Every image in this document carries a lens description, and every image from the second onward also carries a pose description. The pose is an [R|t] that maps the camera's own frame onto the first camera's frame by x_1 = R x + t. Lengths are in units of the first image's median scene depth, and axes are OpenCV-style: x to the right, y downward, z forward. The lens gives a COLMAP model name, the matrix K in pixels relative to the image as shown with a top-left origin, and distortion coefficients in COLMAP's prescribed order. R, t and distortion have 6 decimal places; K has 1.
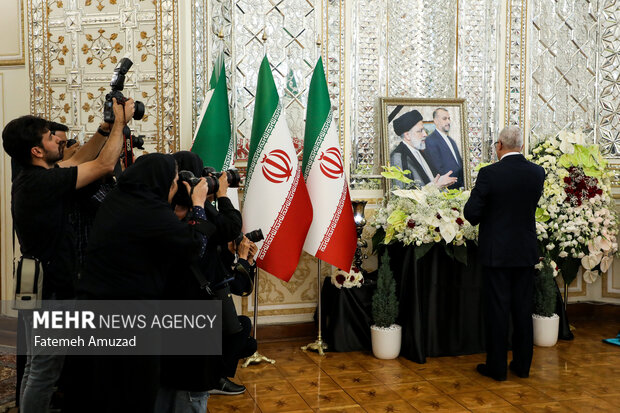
lens RADIAL K [[788.5, 0, 326.0], [0, 788.5, 202.3], [0, 0, 1]] dist [0.117490, 0.010036]
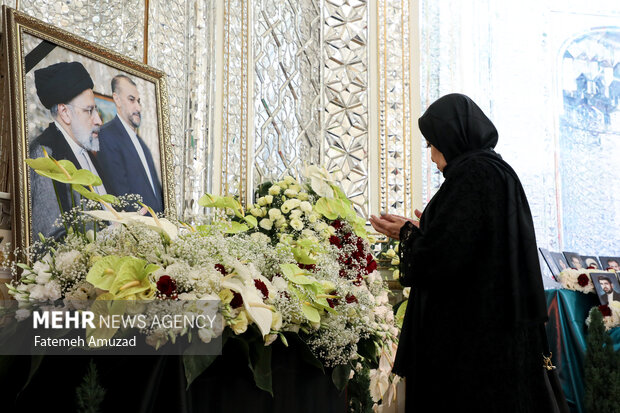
lens RADIAL K [[788.5, 0, 326.0], [0, 788.5, 202.3], [0, 0, 1]] dist [0.117490, 0.010036]
pose [[0.742971, 0.100561, 0.661727, -0.075288], [0.049408, 0.977712, -0.204055, 0.059845], [-0.667498, 0.184302, 0.721443, 0.602886]]
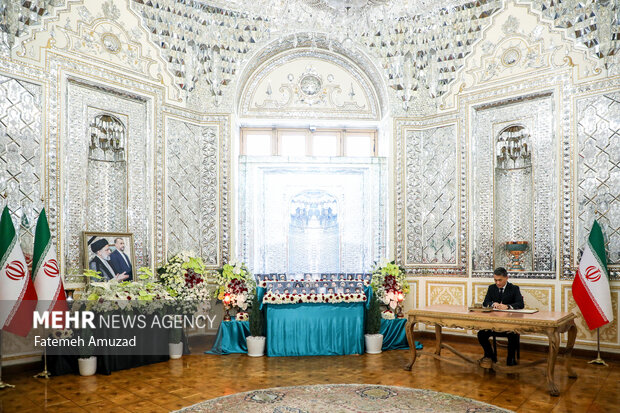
lens RADIAL K [[441.1, 0, 312.1], [0, 441.1, 265.3], [0, 0, 1]] dist [-0.067658, 0.048151]
pose [[0.859584, -0.012097, 0.510851, 0.011727], [0.039308, 0.998323, -0.042502, 0.006732], [-0.509480, 0.056615, 0.858618, -0.109775]]
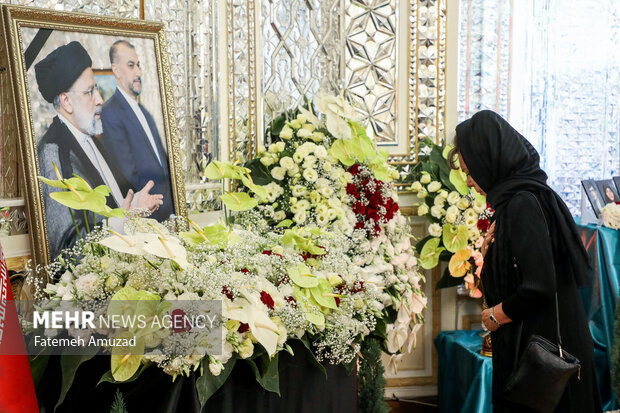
lens RADIAL K [[1054.2, 0, 321.6], [0, 1054.2, 208.6], [0, 0, 1]] dist [0.225538, -0.113573]
pose [[0.779487, -0.060338, 0.623506, -0.151928], [0.050964, 0.998159, 0.032880, -0.039496], [-0.624342, 0.006147, 0.781127, 0.470862]]
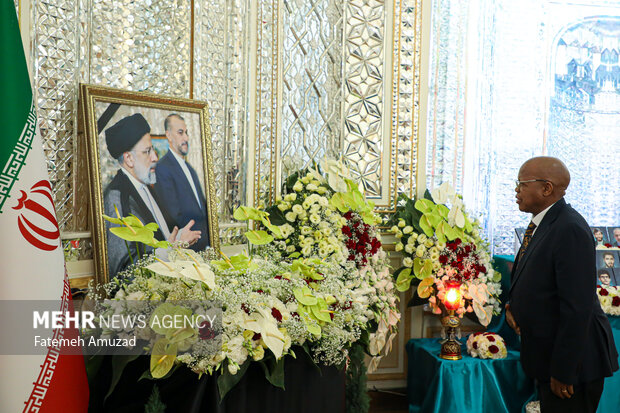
lens RADIAL K [[760.5, 0, 366.9], [0, 760.5, 195.2], [0, 0, 1]] dist [0.130989, -0.172201]
pose [[0.747912, 0.000743, 0.663798, -0.130850], [0.024587, 0.999282, -0.028821, -0.039346], [-0.663343, 0.037877, 0.747356, 0.490112]]
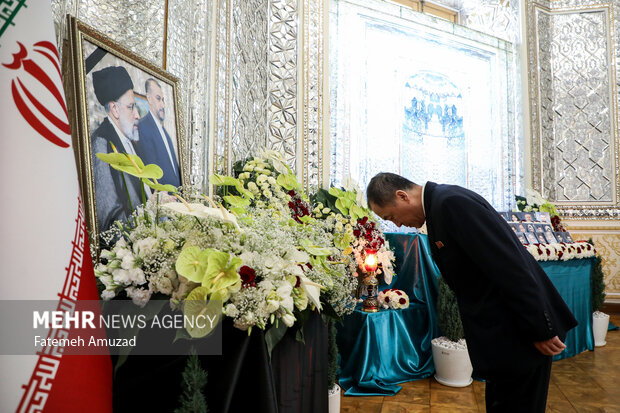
lens RADIAL K [[443.1, 0, 310.0], [0, 443.1, 206.5], [0, 0, 1]] dist [-0.064738, 0.007914]
pose [[0.550937, 0.031824, 0.833940, -0.063644], [0.056437, 0.995564, -0.075276, 0.008425], [-0.832636, 0.088537, 0.546697, 0.746574]]
